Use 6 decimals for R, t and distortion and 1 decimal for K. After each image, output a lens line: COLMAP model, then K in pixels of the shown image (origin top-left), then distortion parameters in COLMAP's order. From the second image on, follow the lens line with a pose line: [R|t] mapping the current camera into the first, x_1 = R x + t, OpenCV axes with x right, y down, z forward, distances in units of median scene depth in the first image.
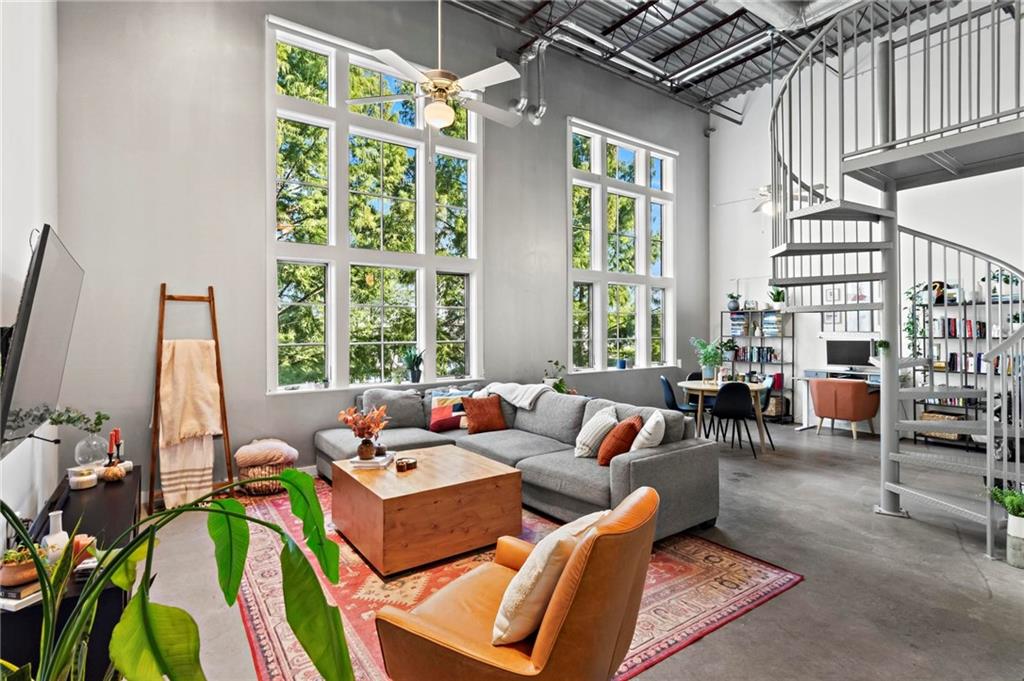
lens RADIAL K [[505.9, 0, 505.6], [0, 505.9, 326.1], [0, 0, 1]] dist [0.003429, 0.000768]
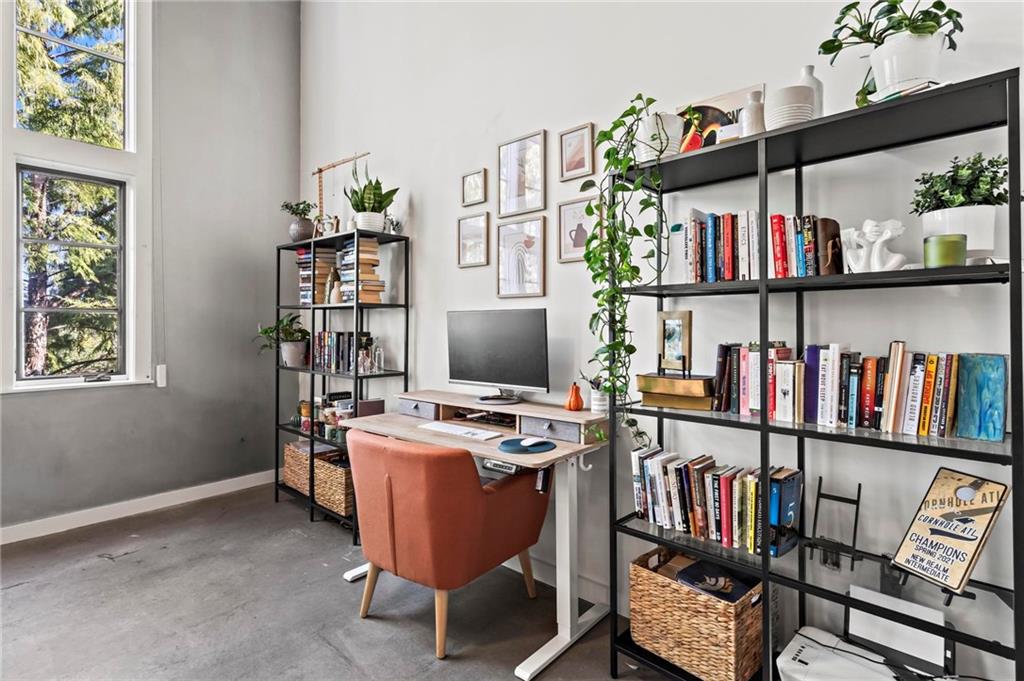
lens RADIAL K [[505.9, 0, 505.6], [0, 505.9, 326.1], [0, 0, 1]] dist [0.003429, 0.000768]
pose [[0.977657, 0.003944, 0.210169, 0.704543], [-0.006281, 0.999926, 0.010452, 0.040502], [-0.210112, -0.011538, 0.977609, 0.757467]]
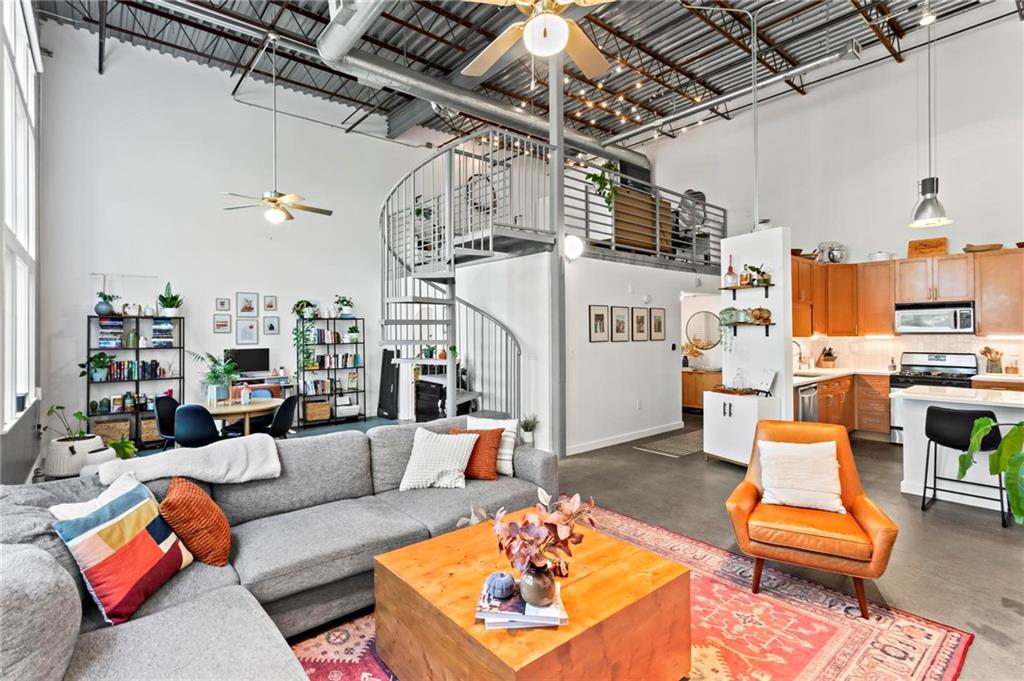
lens RADIAL K [[482.9, 0, 503.2], [0, 482.9, 333.8], [0, 0, 1]] dist [0.003027, 0.001278]
pose [[-0.075499, -0.001598, 0.997145, -0.432668], [-0.002556, 0.999996, 0.001409, -0.006875], [-0.997143, -0.002443, -0.075503, 0.611448]]
